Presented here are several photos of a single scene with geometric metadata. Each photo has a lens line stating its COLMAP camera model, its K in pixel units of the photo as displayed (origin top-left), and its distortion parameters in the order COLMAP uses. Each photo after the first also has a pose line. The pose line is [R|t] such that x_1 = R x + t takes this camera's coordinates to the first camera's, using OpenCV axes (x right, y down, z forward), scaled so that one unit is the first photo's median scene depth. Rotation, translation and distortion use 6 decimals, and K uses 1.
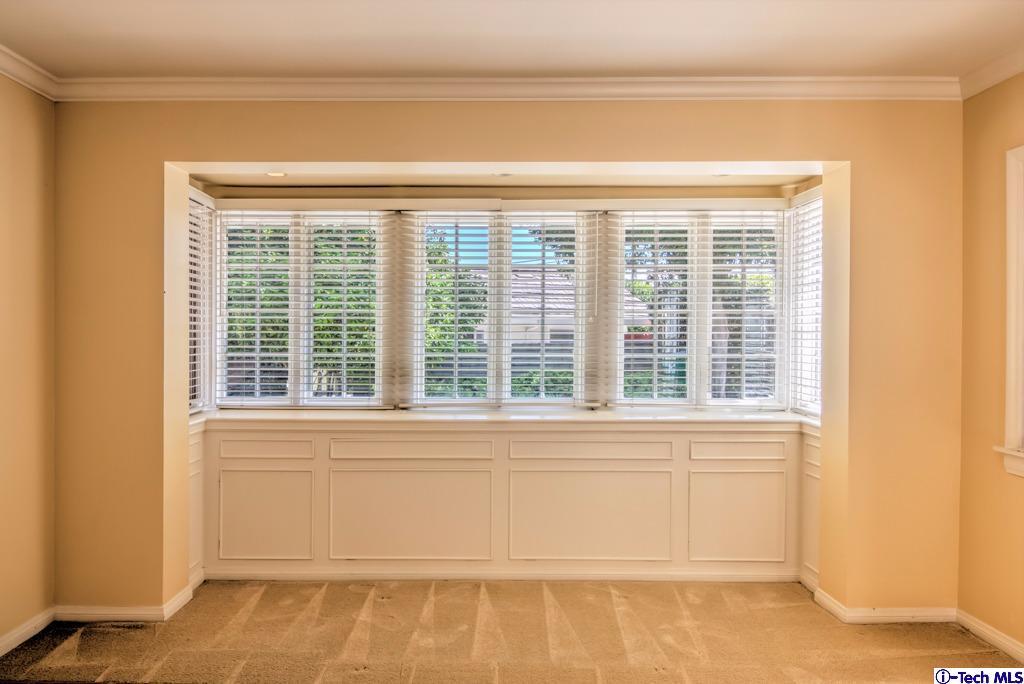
lens RADIAL K [[726.0, 0, 512.0], [0, 726.0, 342.0], [0, 0, 1]] dist [0.058270, -0.001122]
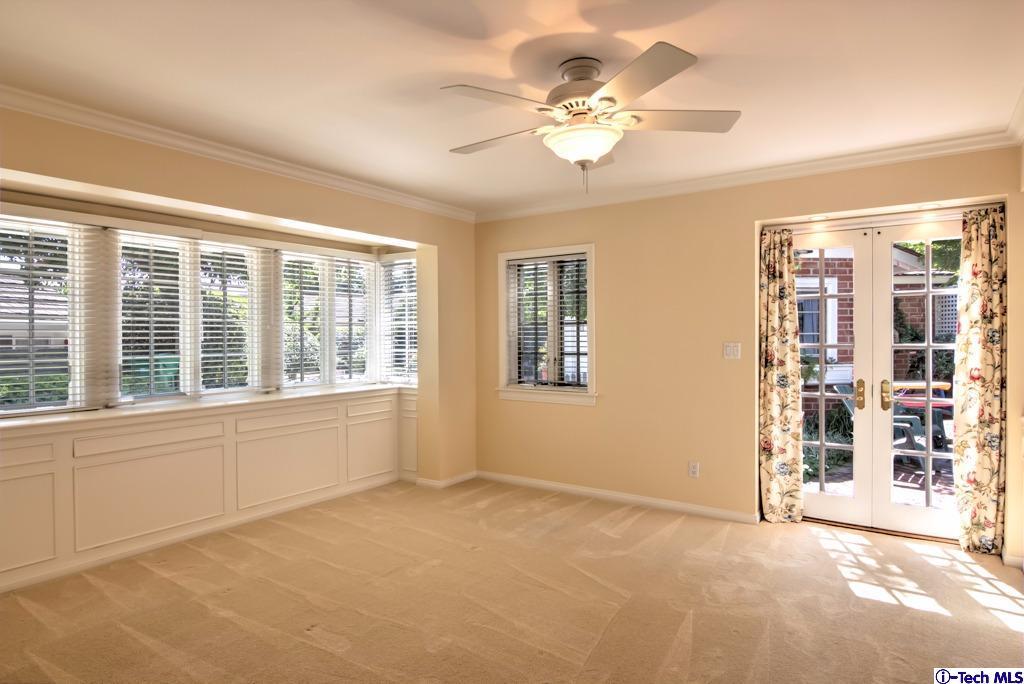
lens RADIAL K [[572.2, 0, 512.0], [0, 572.2, 342.0], [0, 0, 1]] dist [0.000274, 0.001014]
pose [[0.574589, -0.014580, 0.818312, -0.511814], [0.017444, 0.999832, 0.005566, -0.001205], [-0.818256, 0.011076, 0.574747, 0.002387]]
